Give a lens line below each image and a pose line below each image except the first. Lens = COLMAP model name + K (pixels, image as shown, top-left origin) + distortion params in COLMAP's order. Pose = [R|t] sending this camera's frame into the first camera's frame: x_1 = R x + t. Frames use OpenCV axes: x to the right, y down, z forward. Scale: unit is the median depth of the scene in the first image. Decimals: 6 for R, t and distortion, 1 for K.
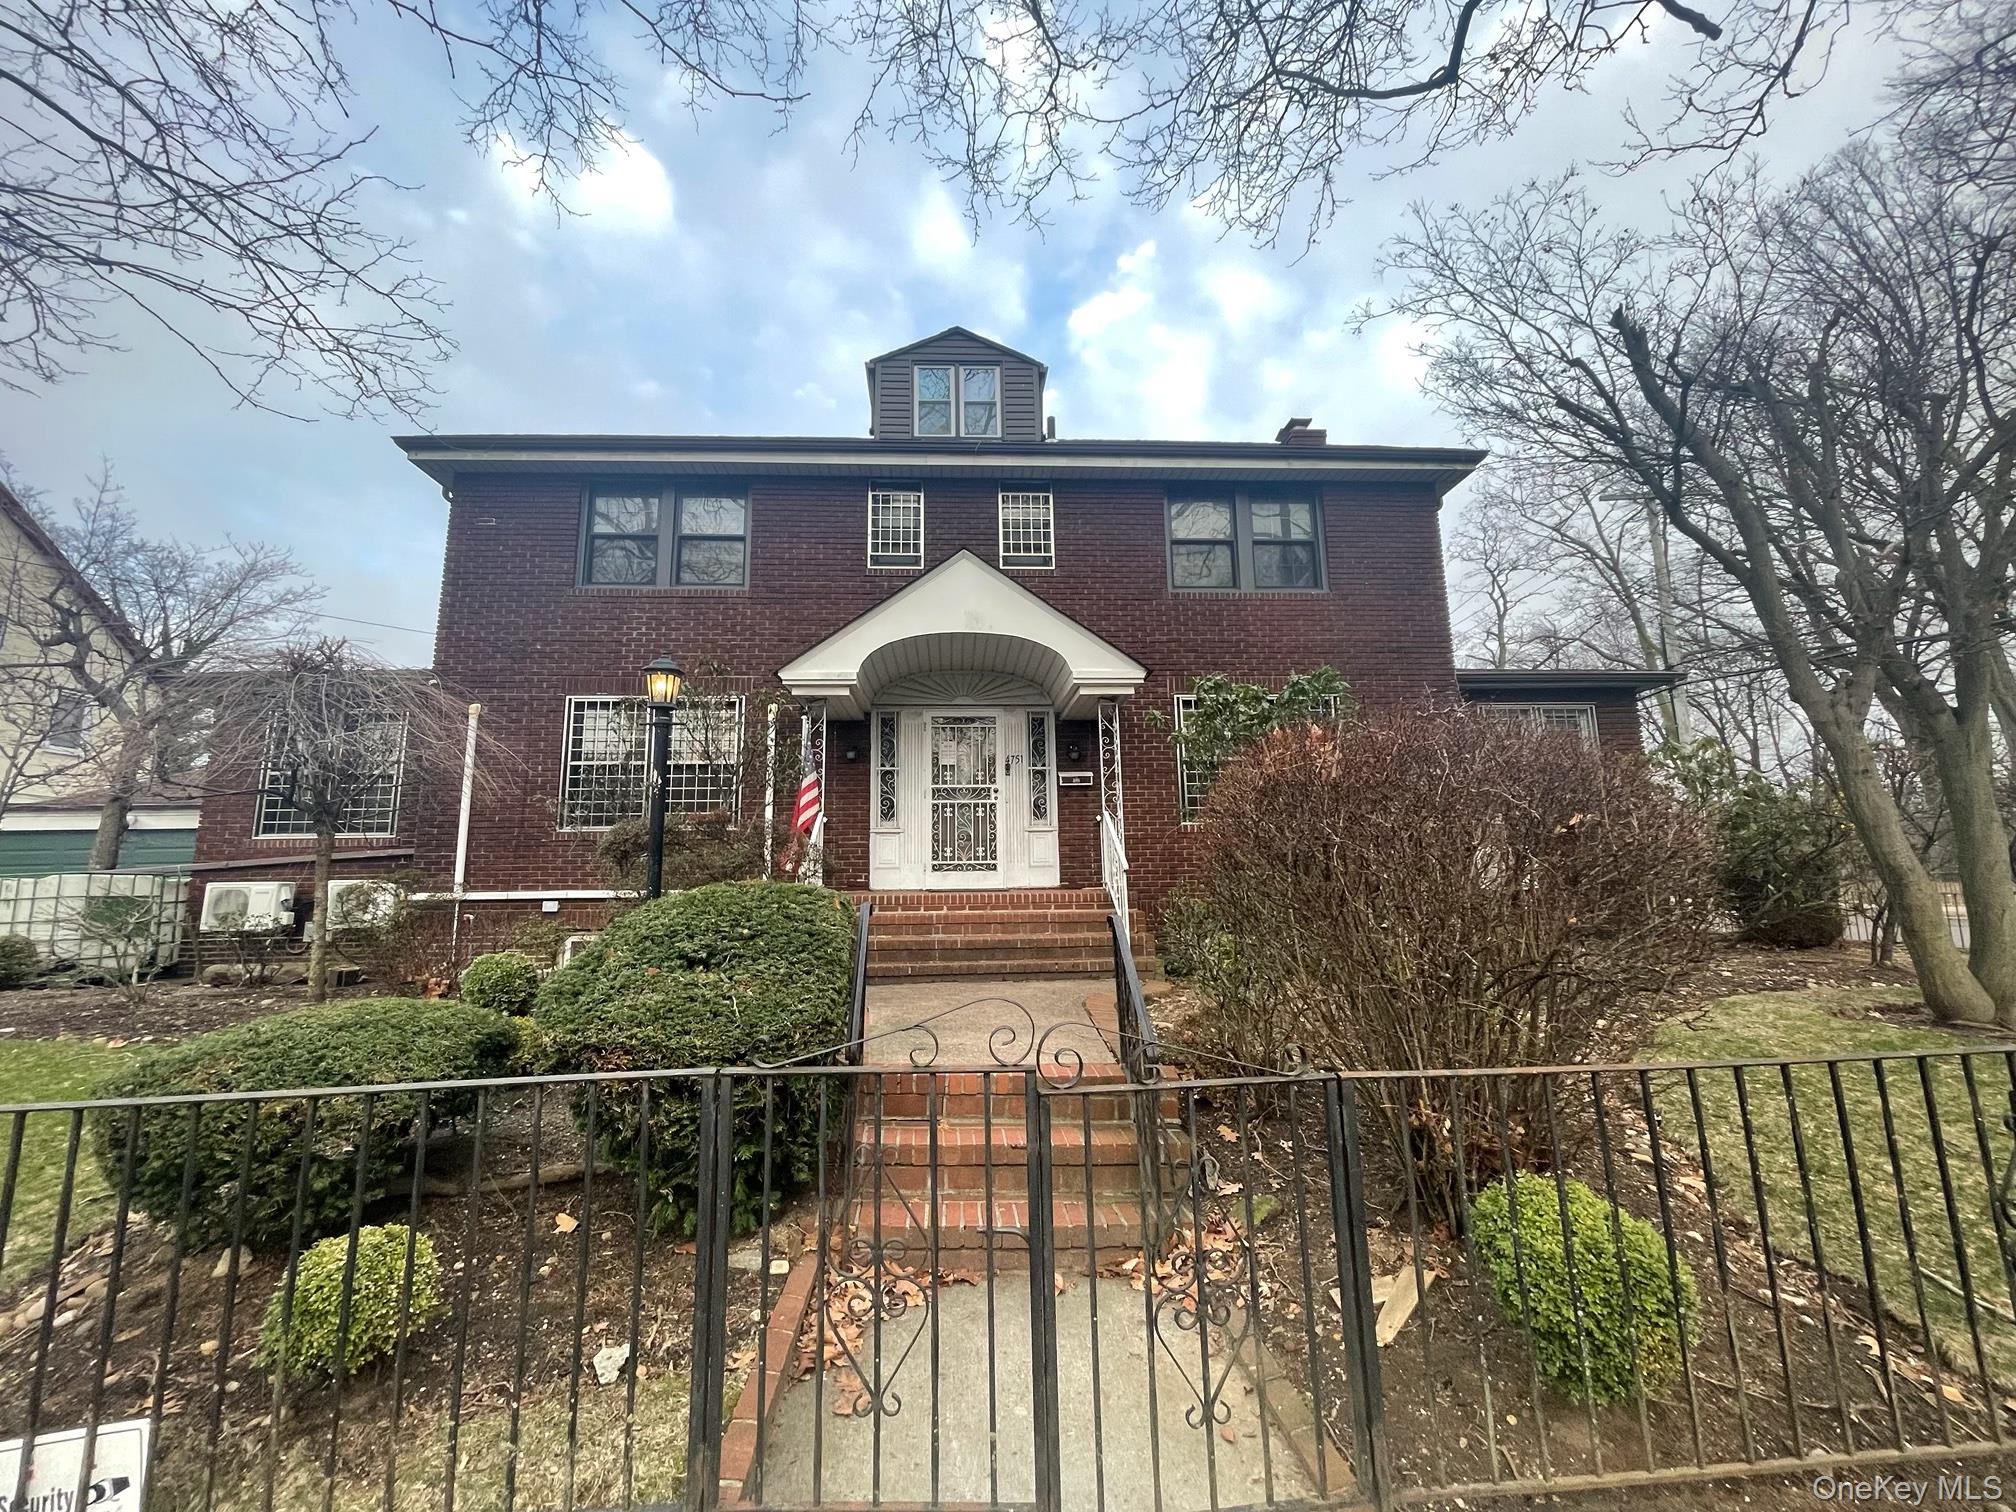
lens RADIAL K [[815.5, 0, 1007.2], [0, 815.5, 751.7], [0, 0, 1]] dist [0.003035, -0.000200]
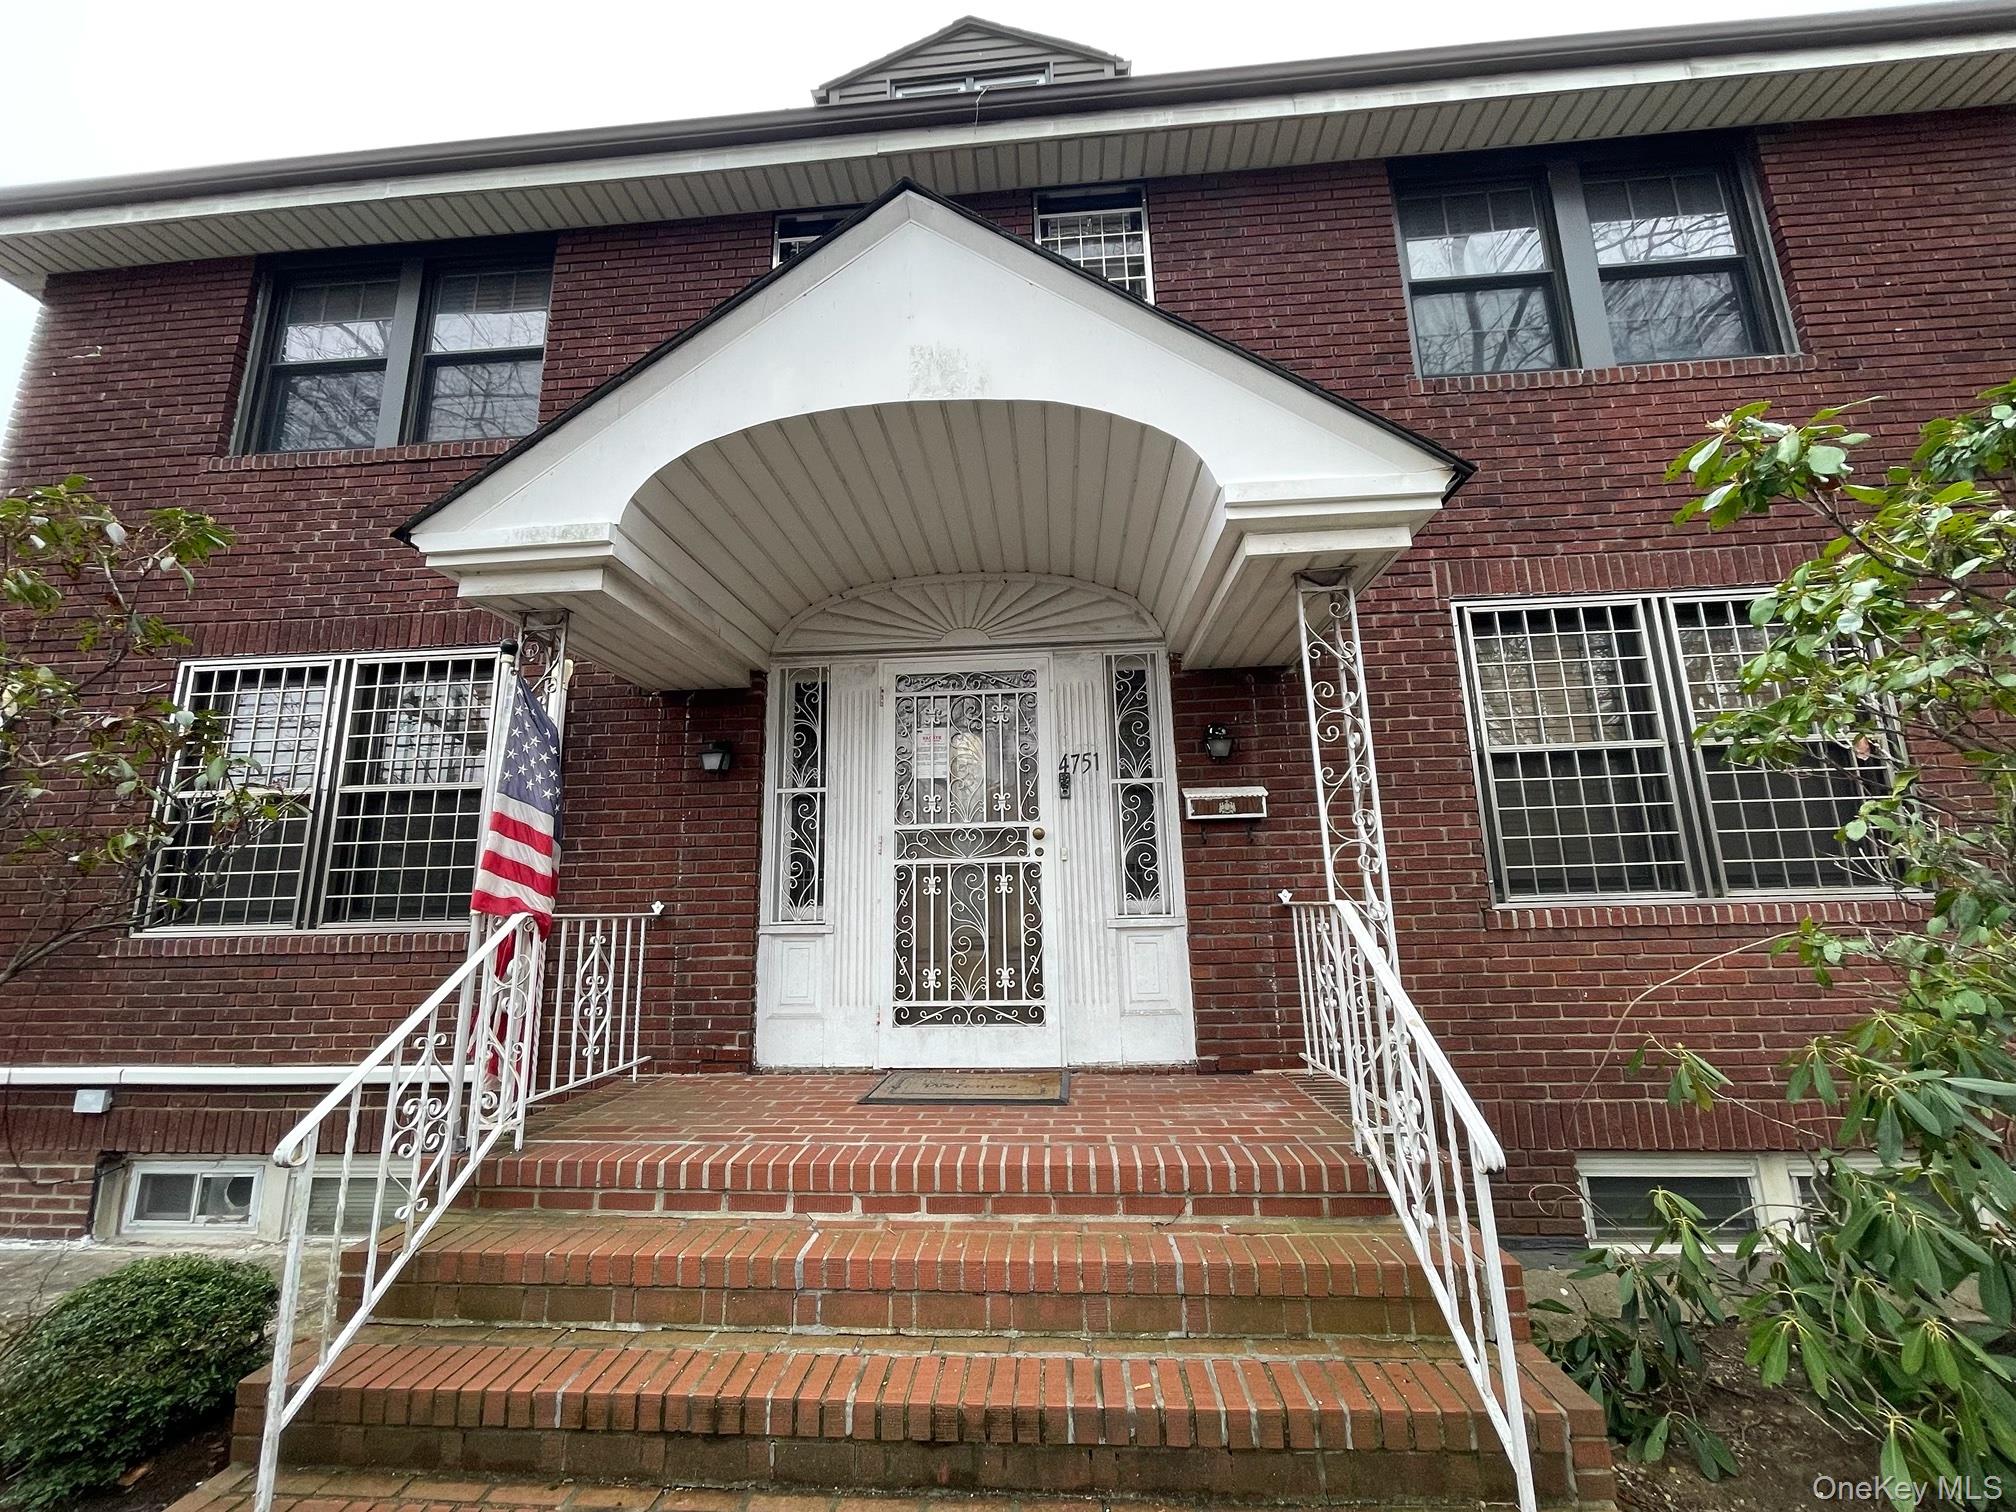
lens RADIAL K [[815.5, 0, 1001.7], [0, 815.5, 742.9], [0, 0, 1]] dist [0.003035, -0.000200]
pose [[0.989987, -0.032935, -0.137260, 0.028353], [0.026704, 0.998538, -0.046988, 0.018638], [0.138607, 0.042852, 0.989420, 0.565832]]
